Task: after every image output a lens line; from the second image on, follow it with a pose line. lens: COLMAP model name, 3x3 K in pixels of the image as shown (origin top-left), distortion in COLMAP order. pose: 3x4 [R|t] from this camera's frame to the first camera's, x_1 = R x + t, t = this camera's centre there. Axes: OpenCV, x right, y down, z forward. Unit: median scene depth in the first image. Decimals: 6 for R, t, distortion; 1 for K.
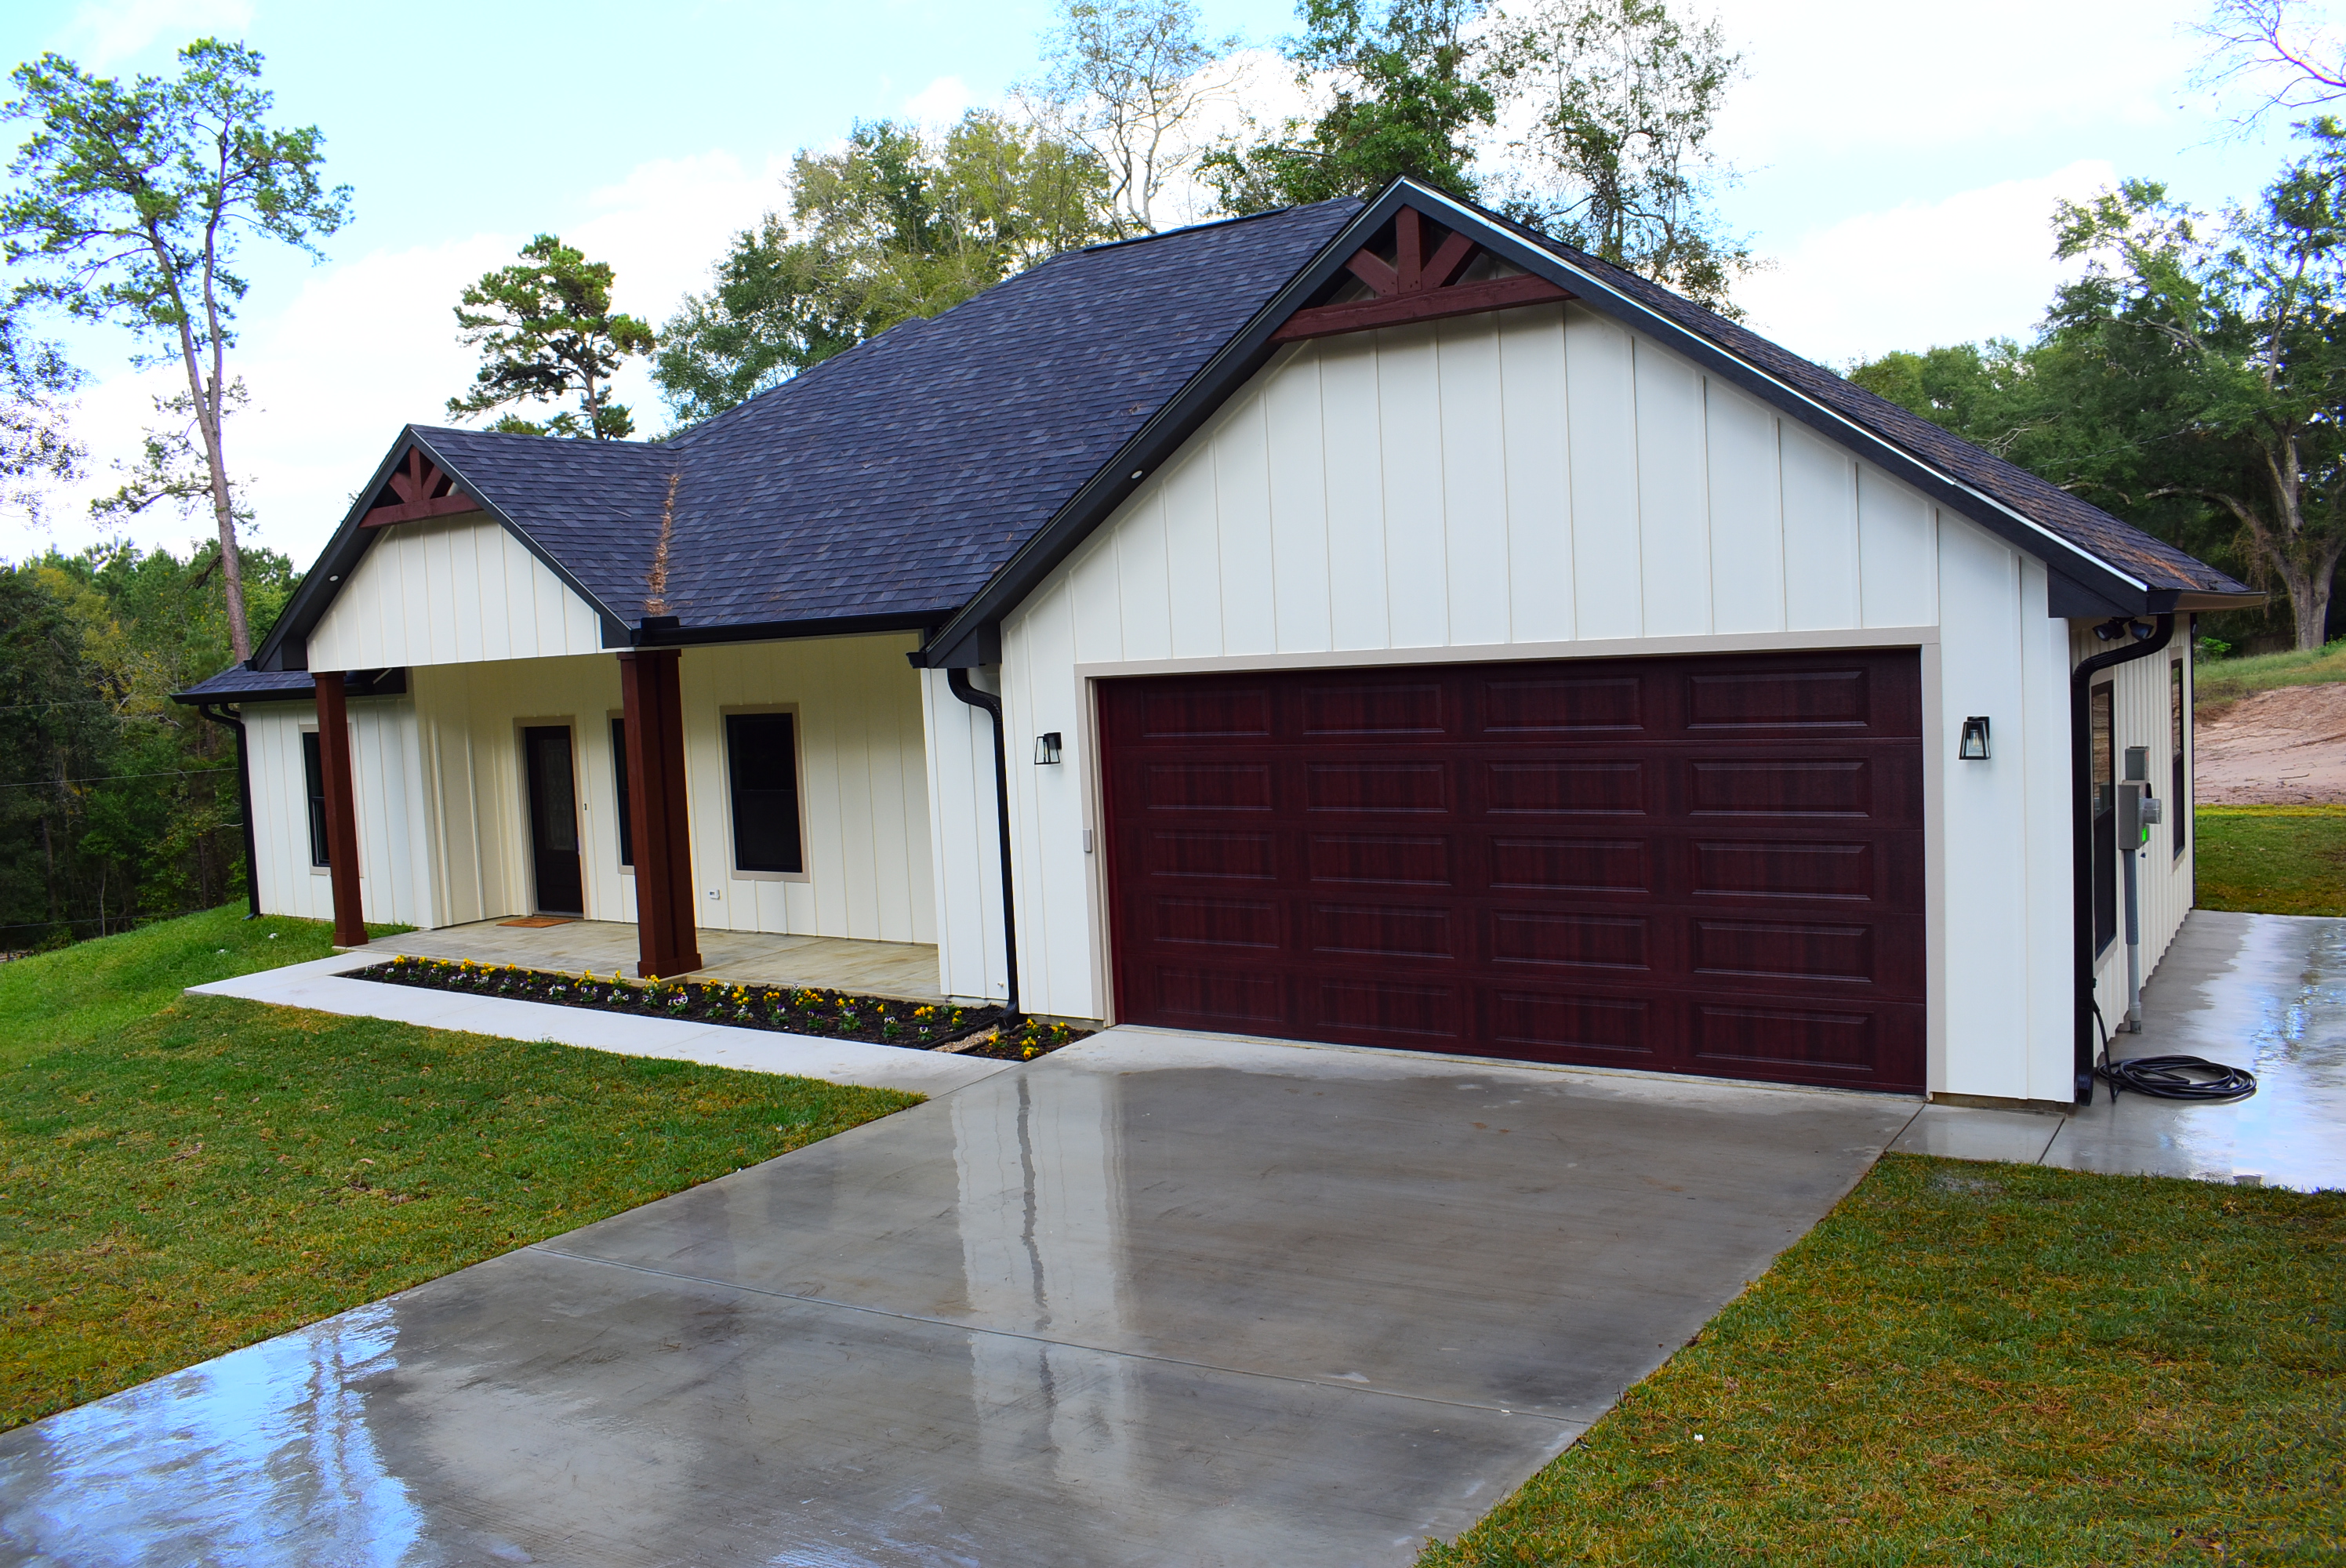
lens RADIAL K [[1826.8, 0, 1174.3], [0, 1826.8, 782.7], [0, 0, 1]] dist [-0.097555, 0.019265]
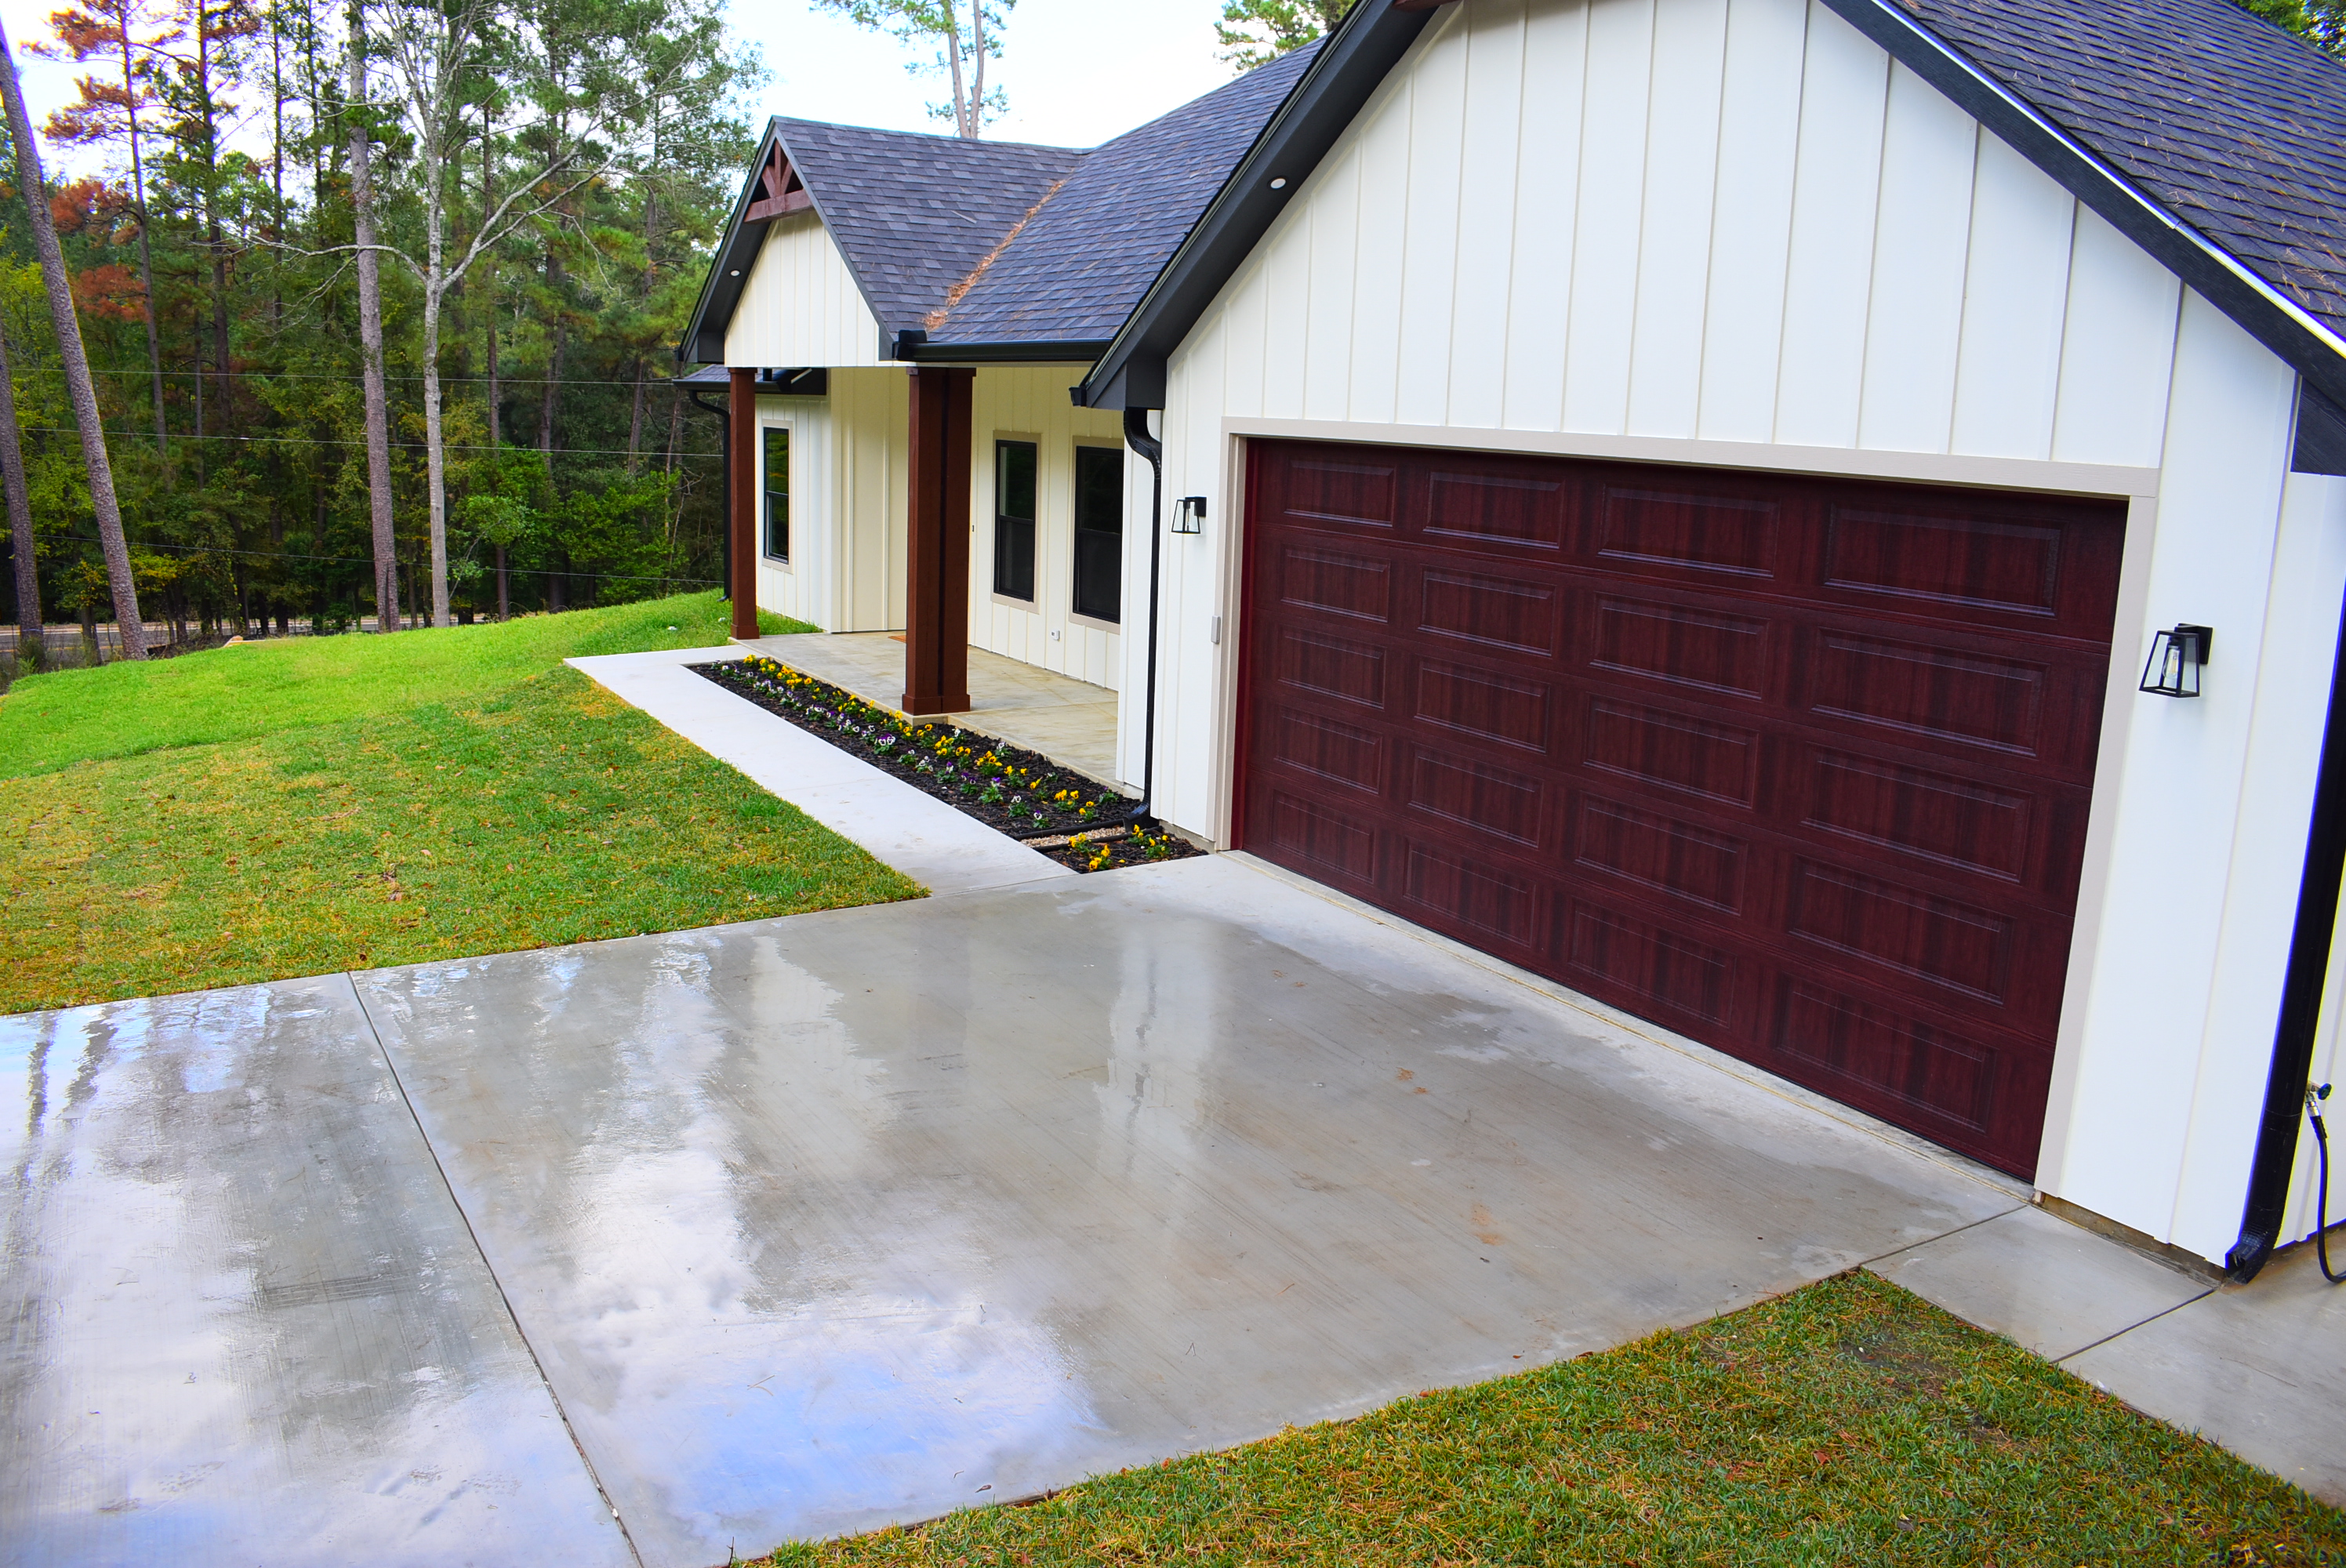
lens RADIAL K [[1826.8, 0, 1174.3], [0, 1826.8, 782.7], [0, 0, 1]] dist [-0.097555, 0.019265]
pose [[0.899479, 0.167240, -0.403694, 0.203808], [-0.111187, 0.981049, 0.158685, -0.021596], [0.422582, -0.097849, 0.901027, 0.163064]]
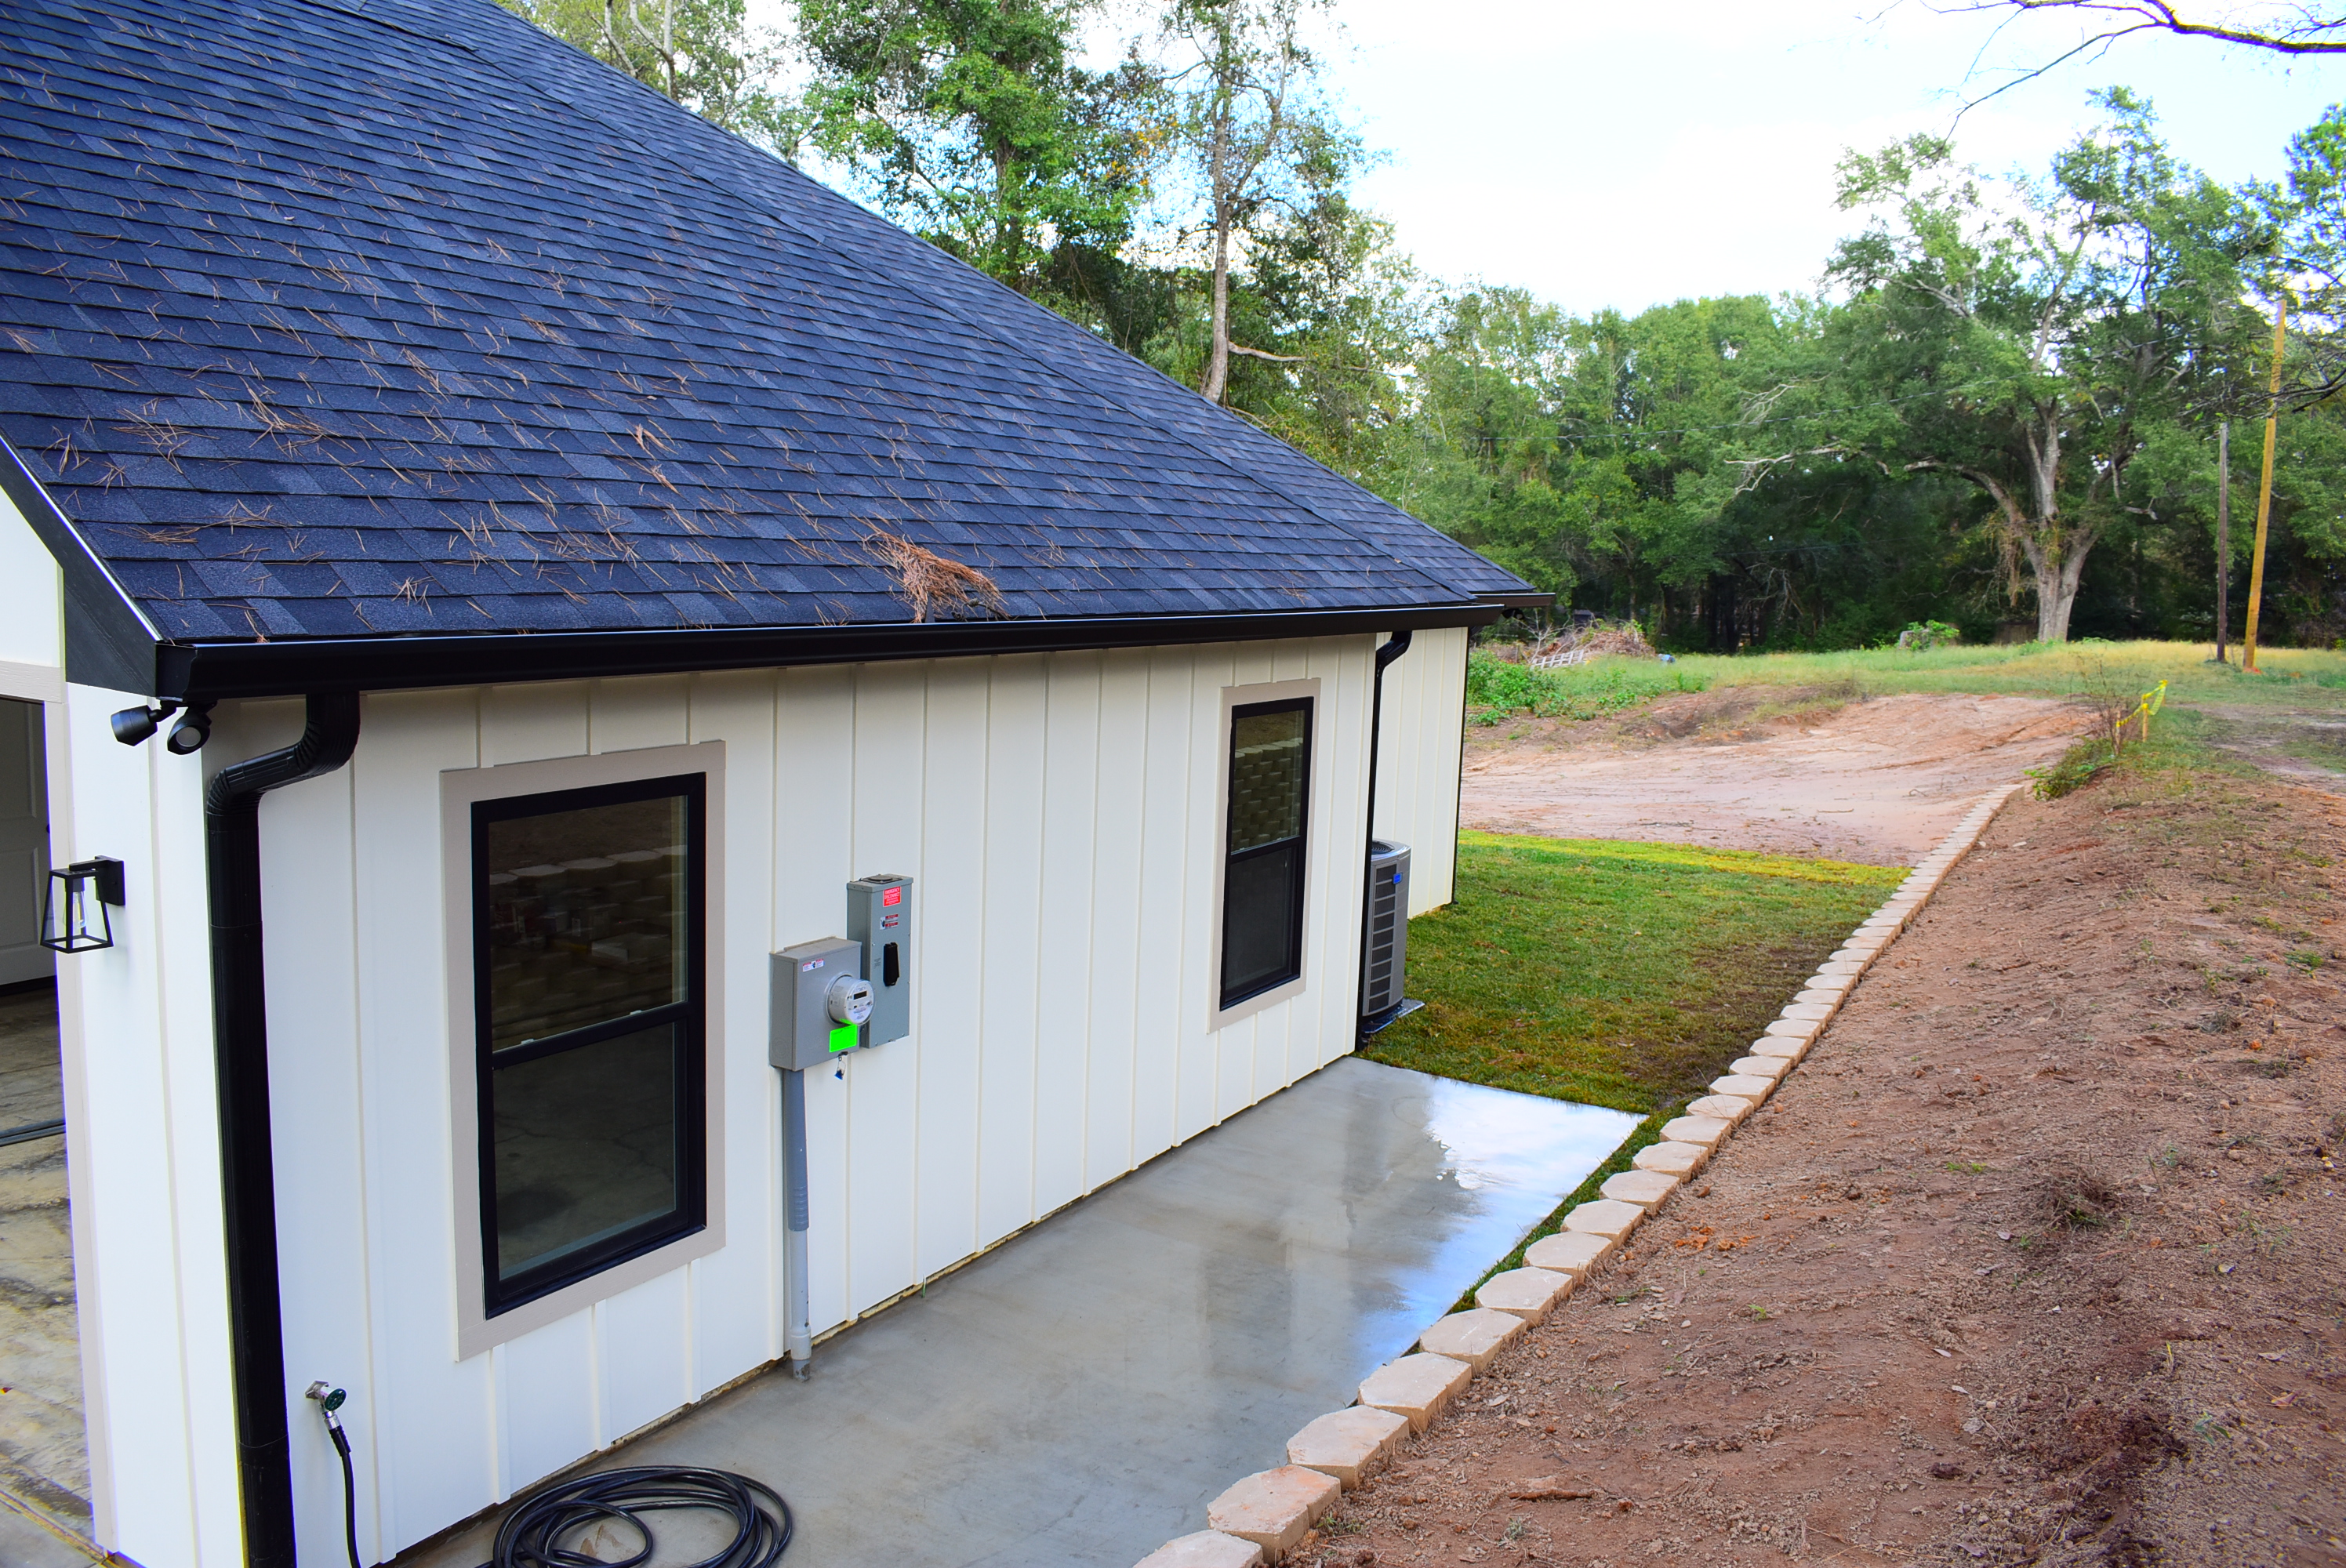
lens RADIAL K [[1826.8, 0, 1174.3], [0, 1826.8, 782.7], [0, 0, 1]] dist [-0.097555, 0.019265]
pose [[0.993049, 0.075766, 0.090069, 0.355973], [-0.080833, 0.995264, 0.054005, -0.054651], [-0.085551, -0.060910, 0.994470, 0.253644]]
